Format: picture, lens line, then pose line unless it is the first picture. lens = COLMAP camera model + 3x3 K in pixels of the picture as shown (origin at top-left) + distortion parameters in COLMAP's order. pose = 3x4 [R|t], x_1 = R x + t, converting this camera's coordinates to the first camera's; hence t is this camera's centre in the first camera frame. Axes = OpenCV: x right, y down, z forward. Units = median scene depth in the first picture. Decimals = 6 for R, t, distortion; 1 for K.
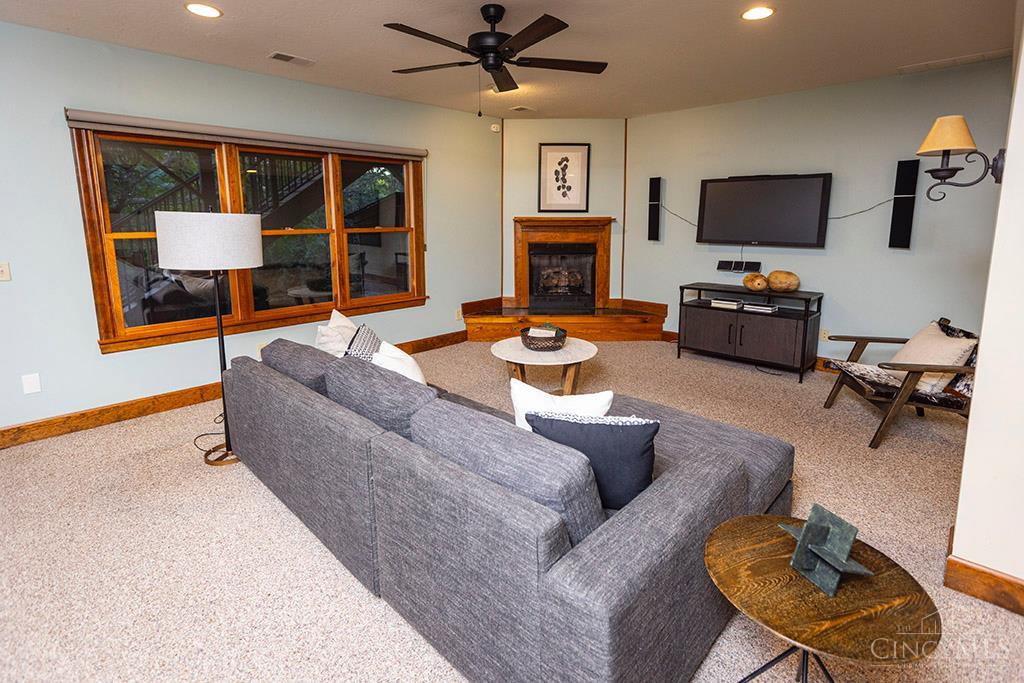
lens RADIAL K [[470.4, 0, 512.6], [0, 470.4, 293.8], [0, 0, 1]] dist [0.000630, 0.000020]
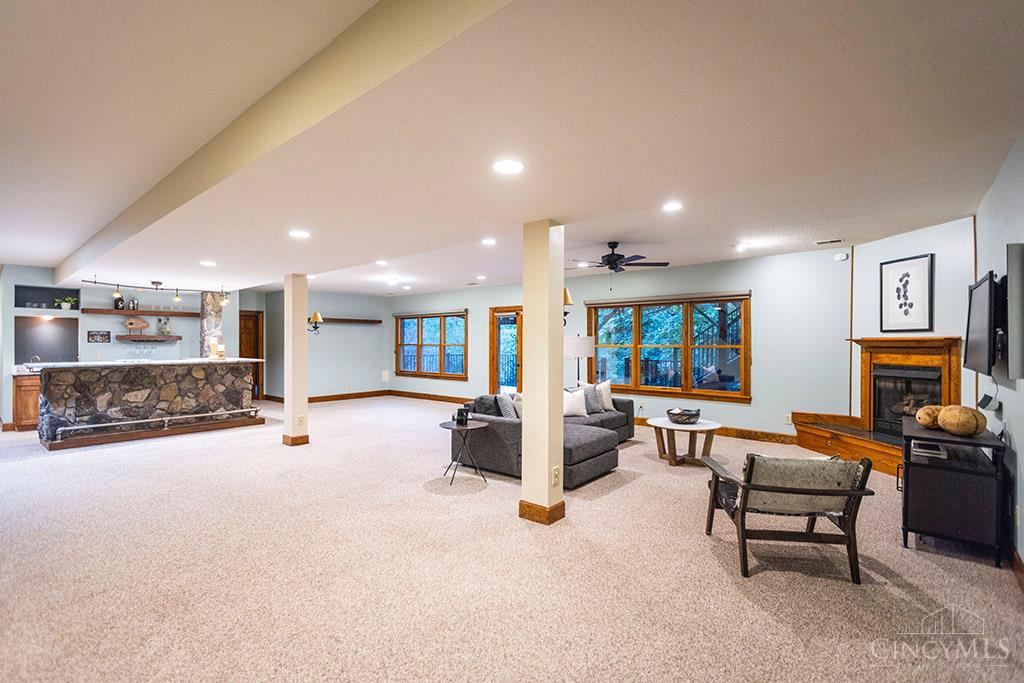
lens RADIAL K [[470.4, 0, 511.2], [0, 470.4, 342.9], [0, 0, 1]] dist [0.000630, 0.000020]
pose [[0.073447, 0.001058, -0.997299, 0.963346], [-0.164692, 0.986283, -0.011082, -0.018446], [0.983607, 0.165061, 0.072614, 0.197500]]
